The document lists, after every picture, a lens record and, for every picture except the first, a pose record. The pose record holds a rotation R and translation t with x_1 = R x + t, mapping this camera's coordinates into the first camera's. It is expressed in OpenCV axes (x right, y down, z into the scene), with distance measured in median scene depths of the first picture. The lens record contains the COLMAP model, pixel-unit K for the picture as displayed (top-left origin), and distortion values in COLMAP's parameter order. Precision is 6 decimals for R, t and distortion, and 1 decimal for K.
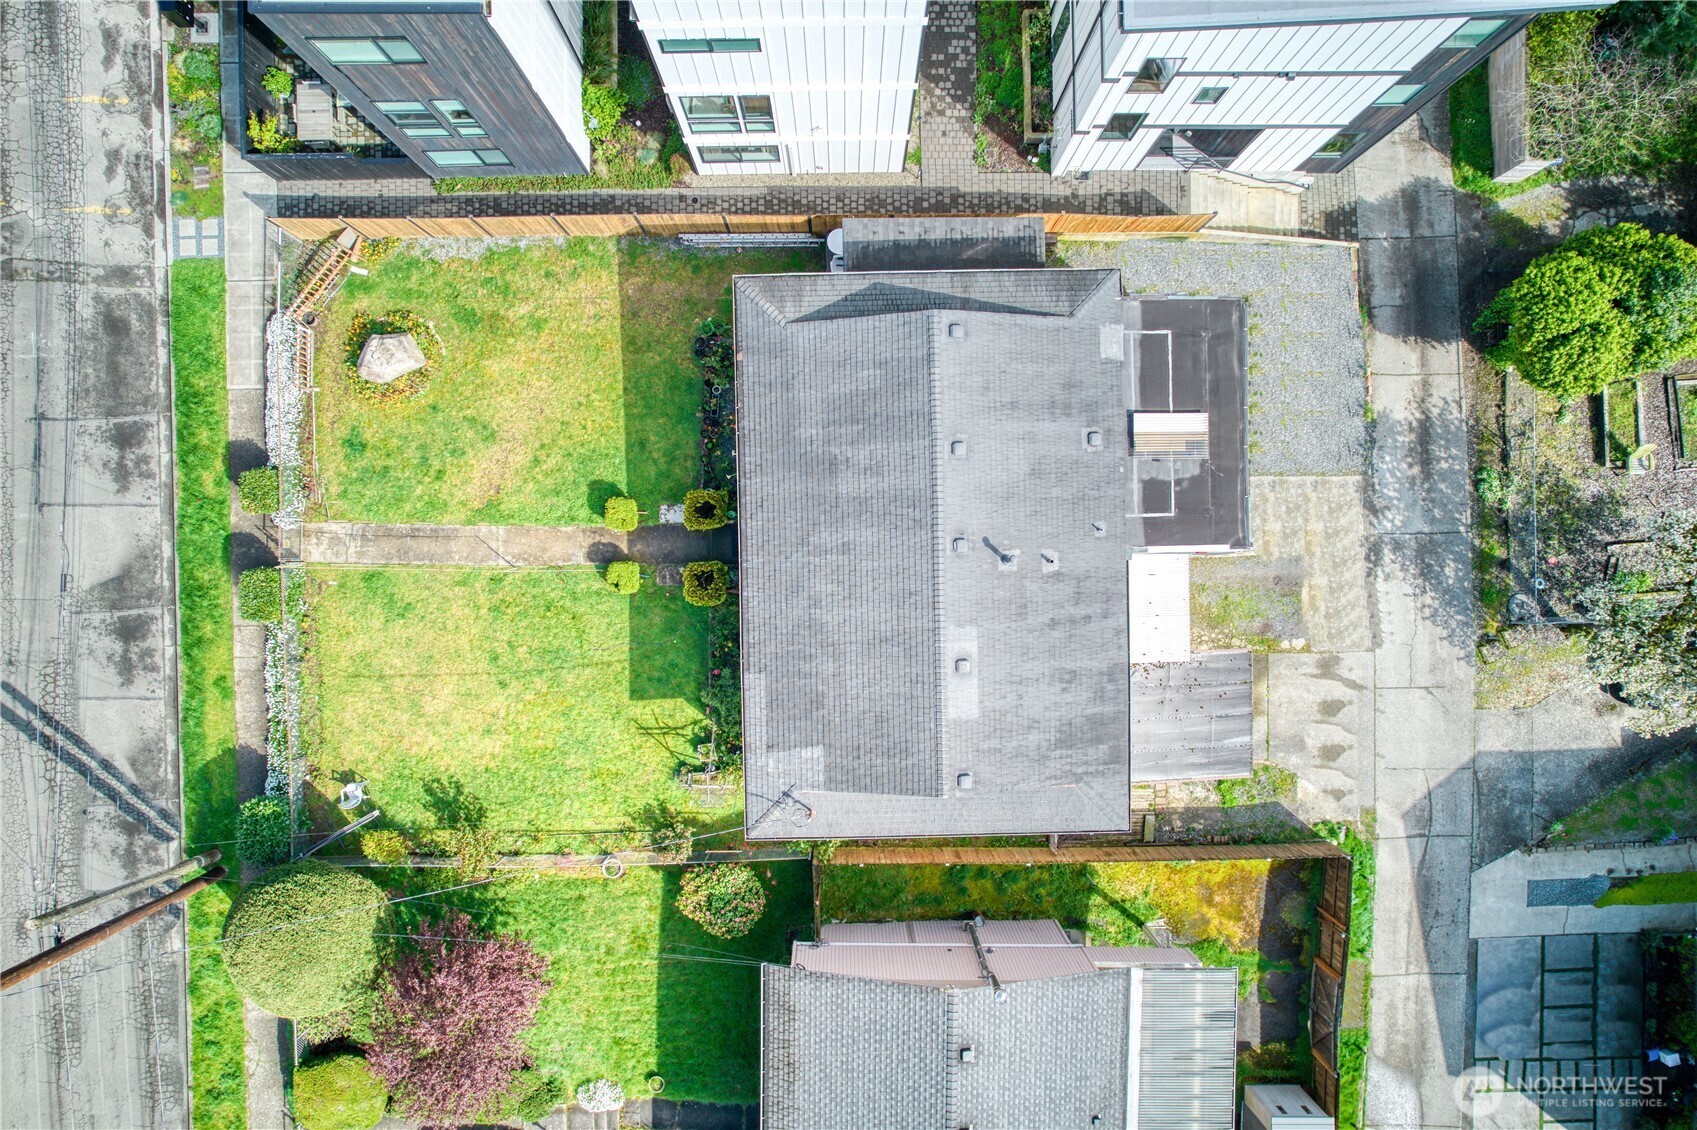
lens RADIAL K [[1075.6, 0, 848.5], [0, 1075.6, 565.0], [0, 0, 1]] dist [-0.037392, 0.001039]
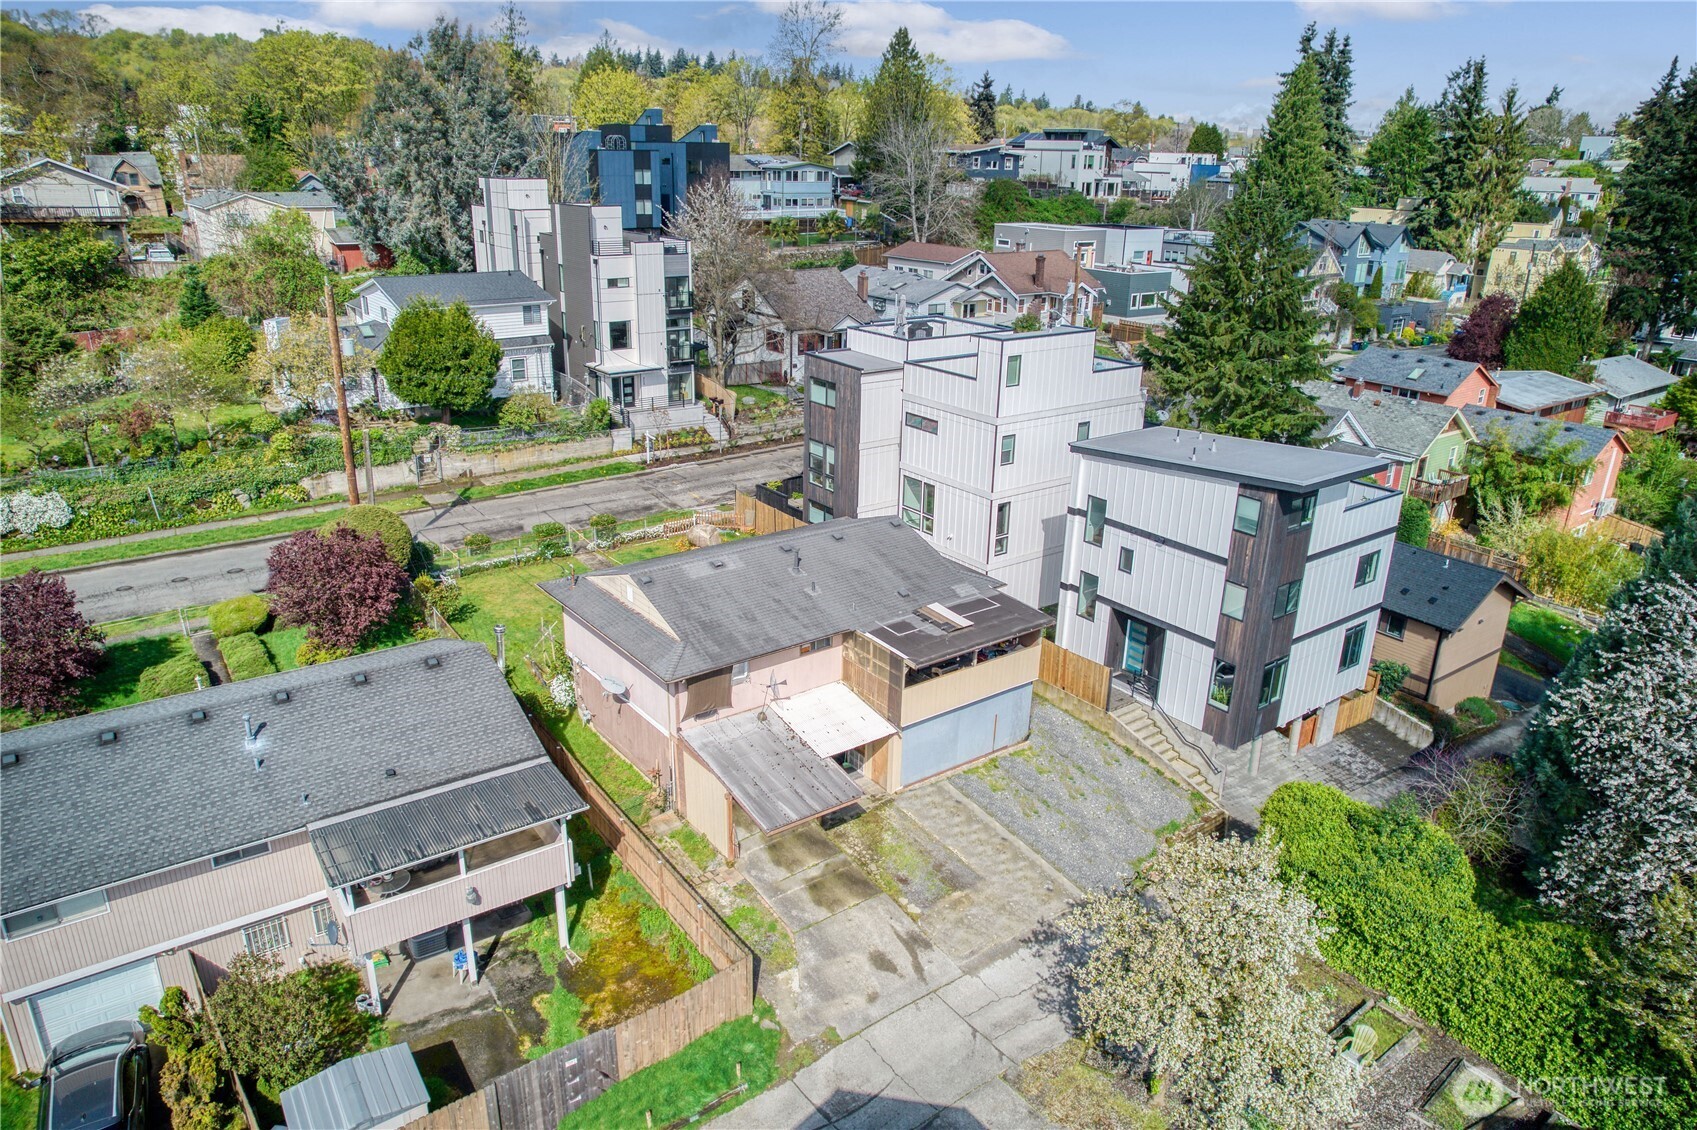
lens RADIAL K [[1101.1, 0, 848.5], [0, 1101.1, 565.0], [0, 0, 1]] dist [-0.005146, -0.000376]
pose [[0.593365, 0.294425, -0.749154, 1.162543], [-0.804476, 0.185548, -0.564261, 0.693422], [-0.027129, 0.937489, 0.346956, 0.428204]]
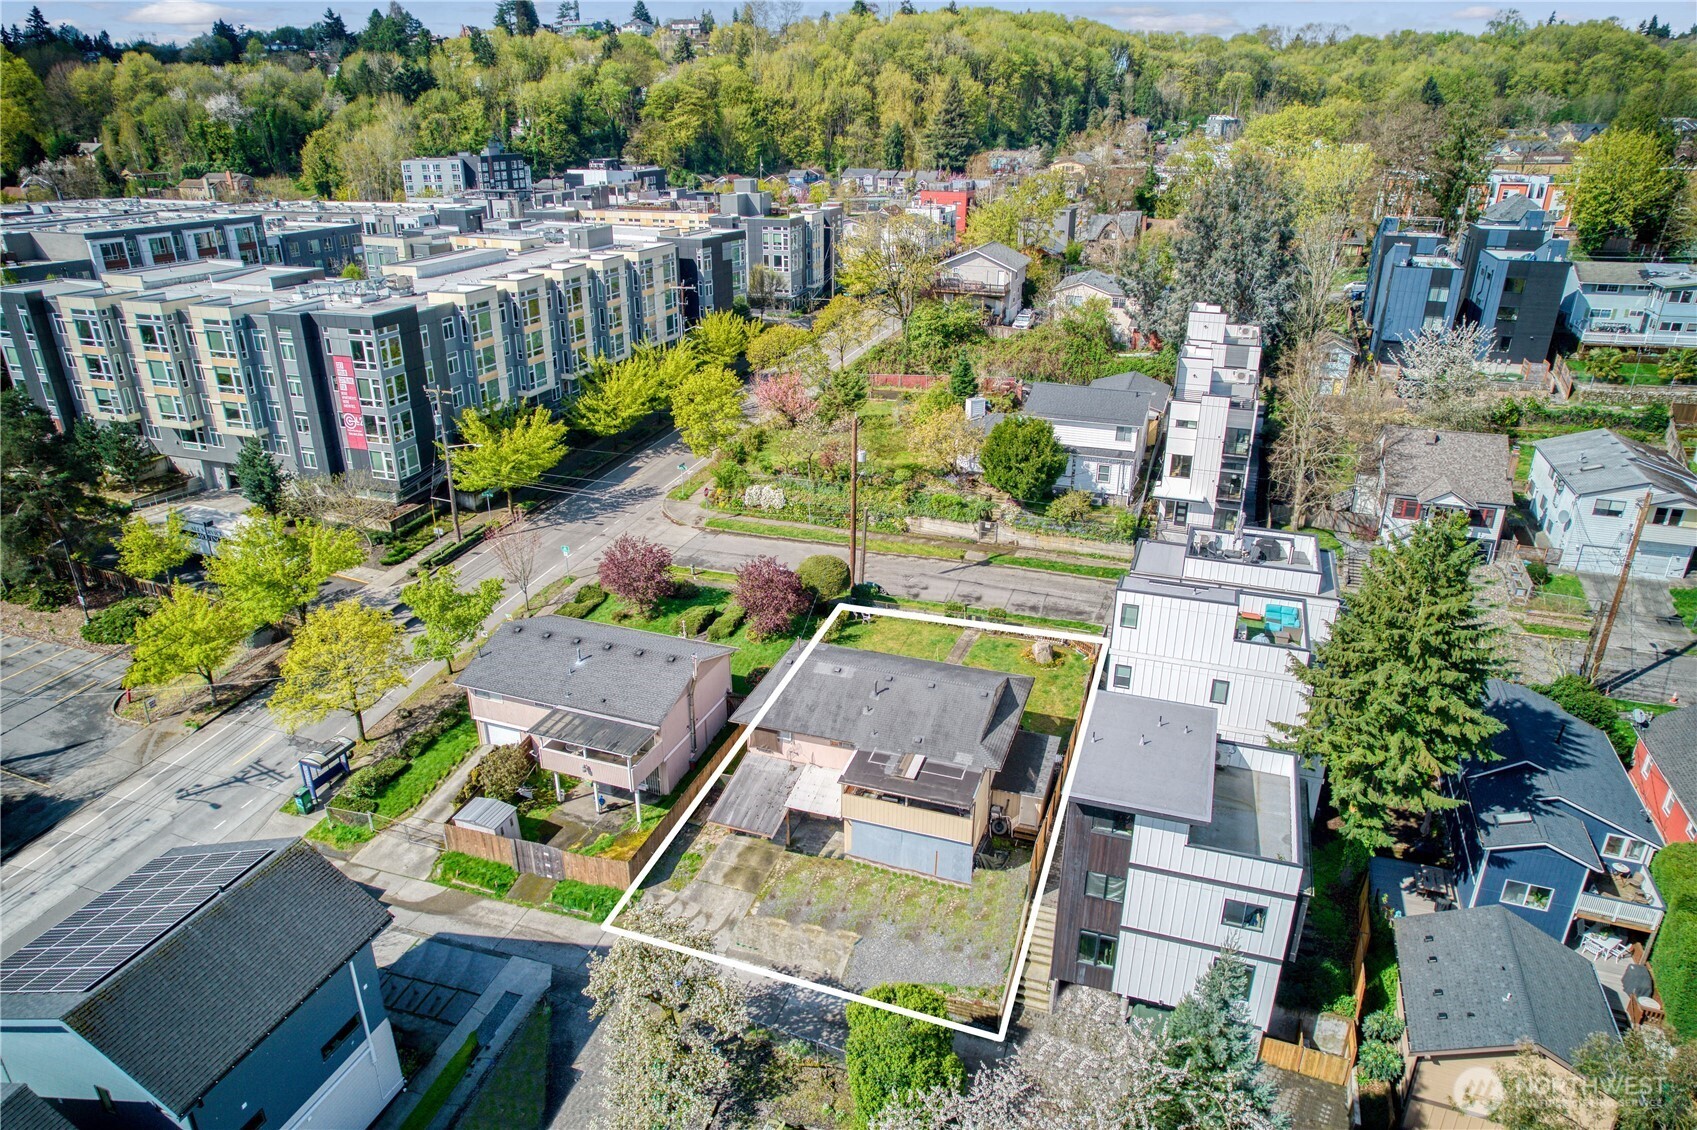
lens RADIAL K [[1075.6, 0, 848.5], [0, 1075.6, 565.0], [0, 0, 1]] dist [-0.037392, 0.001039]
pose [[-0.326561, 0.368272, -0.870479, 1.738584], [-0.945004, -0.144784, 0.293266, -0.493949], [-0.018030, 0.918375, 0.395300, -0.078771]]
